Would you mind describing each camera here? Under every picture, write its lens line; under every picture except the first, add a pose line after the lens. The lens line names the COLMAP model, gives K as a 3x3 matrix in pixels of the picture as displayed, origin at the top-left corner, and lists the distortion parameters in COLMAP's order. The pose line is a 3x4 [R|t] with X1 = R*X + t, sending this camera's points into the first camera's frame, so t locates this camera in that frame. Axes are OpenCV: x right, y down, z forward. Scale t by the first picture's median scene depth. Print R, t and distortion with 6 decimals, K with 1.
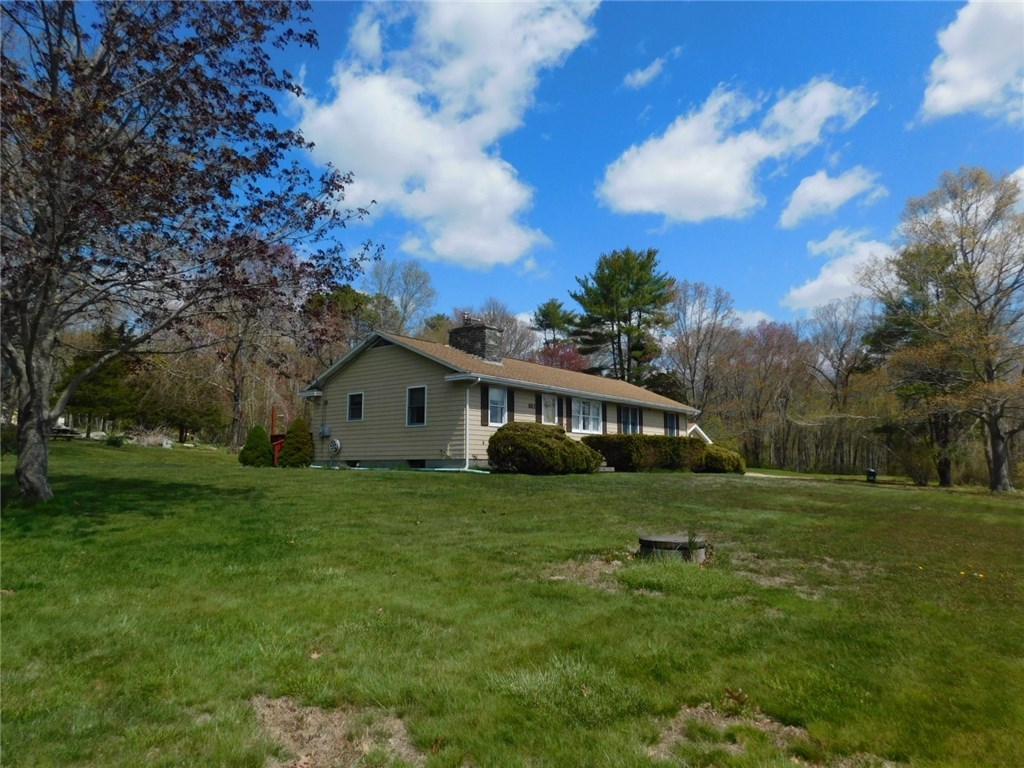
lens RADIAL K [[677.0, 0, 515.8], [0, 677.0, 382.8], [0, 0, 1]] dist [-0.062620, 0.045915]
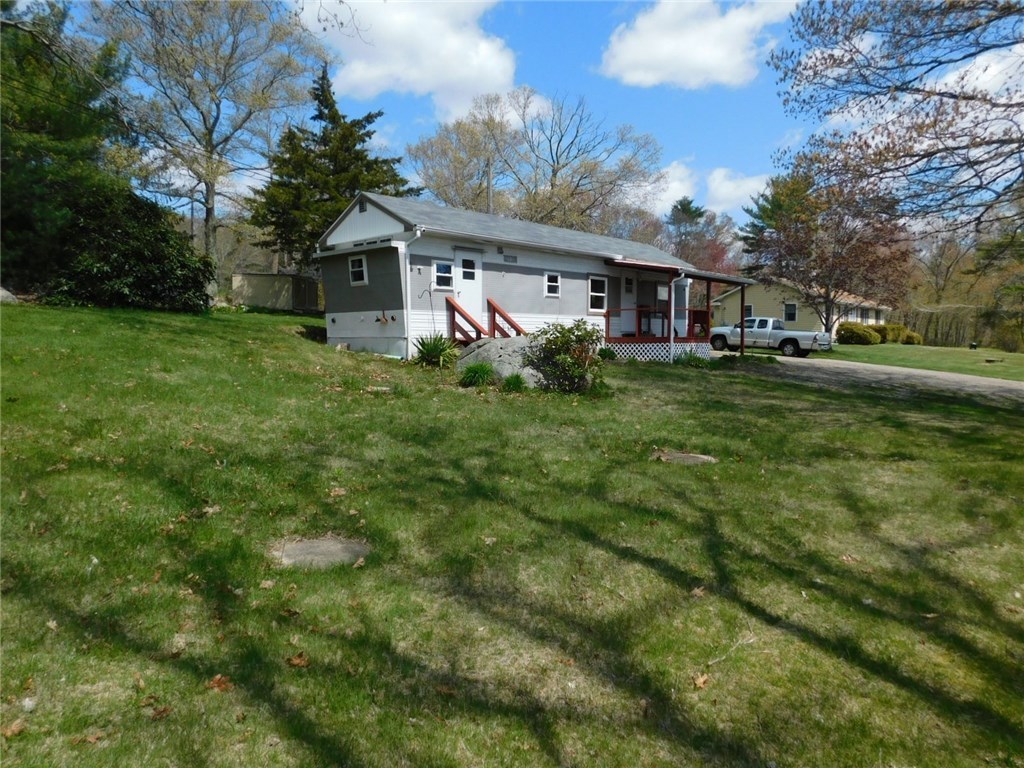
lens RADIAL K [[677.0, 0, 507.9], [0, 677.0, 381.4], [0, 0, 1]] dist [-0.062620, 0.045915]
pose [[0.997058, 0.006152, -0.076407, -0.607248], [0.008199, 0.982499, 0.186089, -0.107135], [0.076215, -0.186168, 0.979558, -0.820328]]
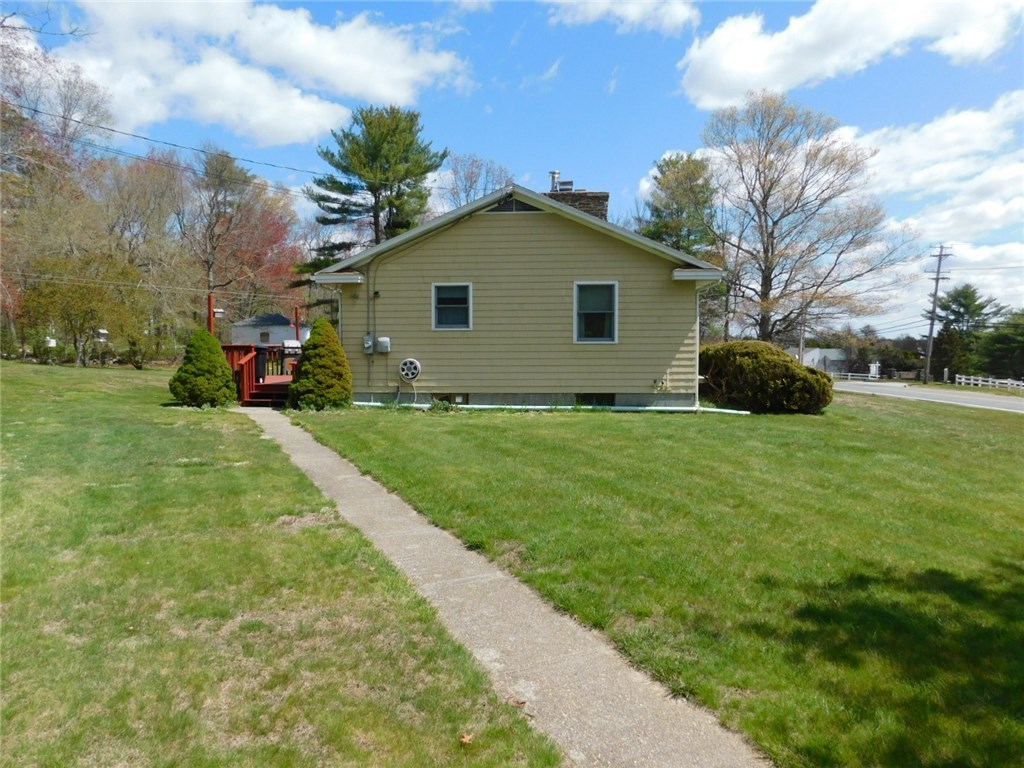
lens RADIAL K [[677.0, 0, 506.7], [0, 677.0, 384.9], [0, 0, 1]] dist [-0.062620, 0.045915]
pose [[0.839872, -0.031717, 0.541856, -0.403952], [-0.068859, 0.983999, 0.164328, 0.001113], [-0.538398, -0.175326, 0.824250, 0.341291]]
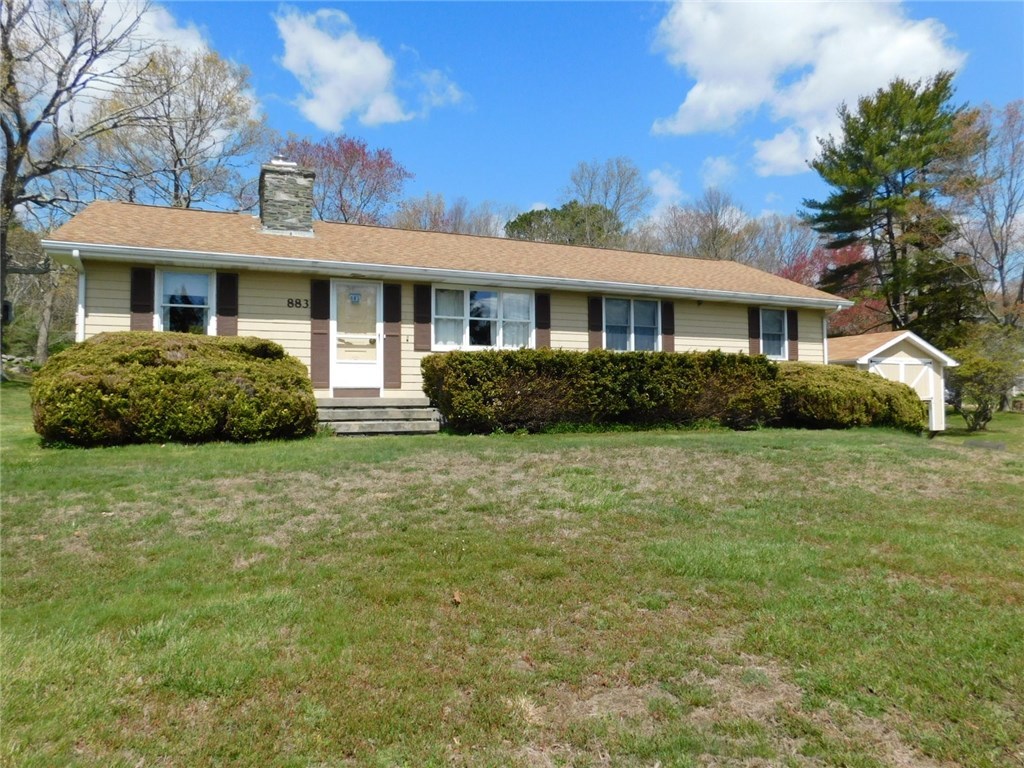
lens RADIAL K [[677.0, 0, 511.7], [0, 677.0, 382.4], [0, 0, 1]] dist [-0.062620, 0.045915]
pose [[0.876338, -0.019447, -0.481304, 0.306601], [0.066019, 0.994605, 0.080017, 0.047727], [0.477151, -0.101897, 0.872894, 0.460813]]
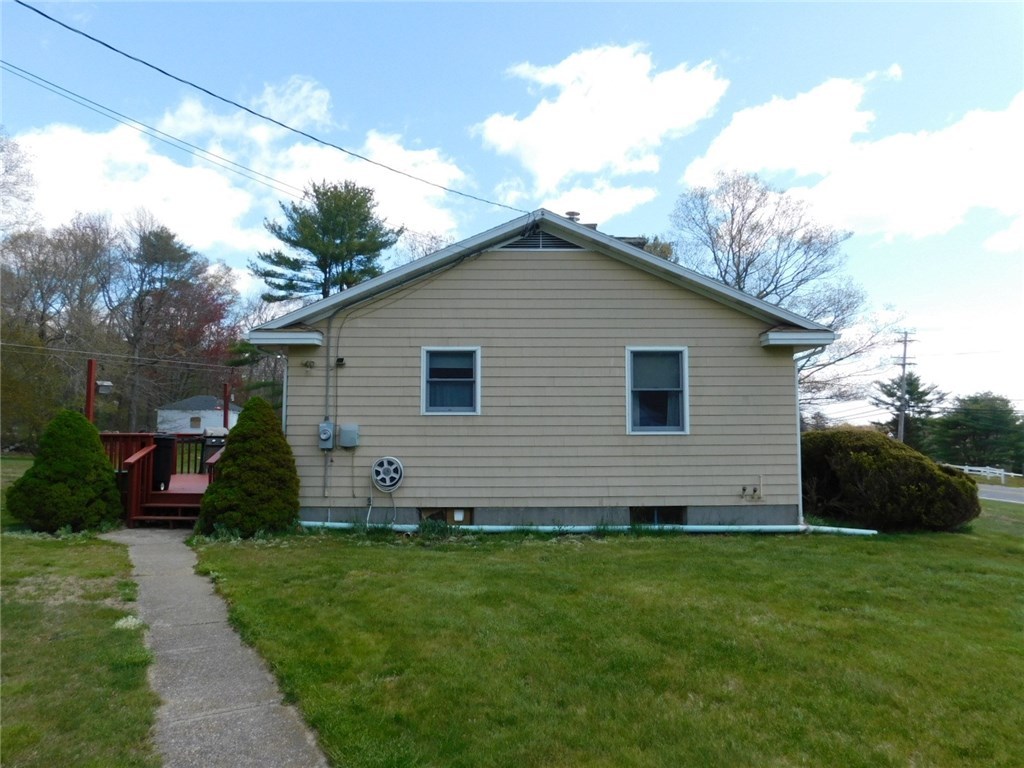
lens RADIAL K [[677.0, 0, 509.3], [0, 677.0, 376.6], [0, 0, 1]] dist [-0.062620, 0.045915]
pose [[0.789678, 0.051344, 0.611369, -0.356597], [-0.079521, 0.996652, 0.019013, 0.016986], [-0.608346, -0.063631, 0.791117, 0.483484]]
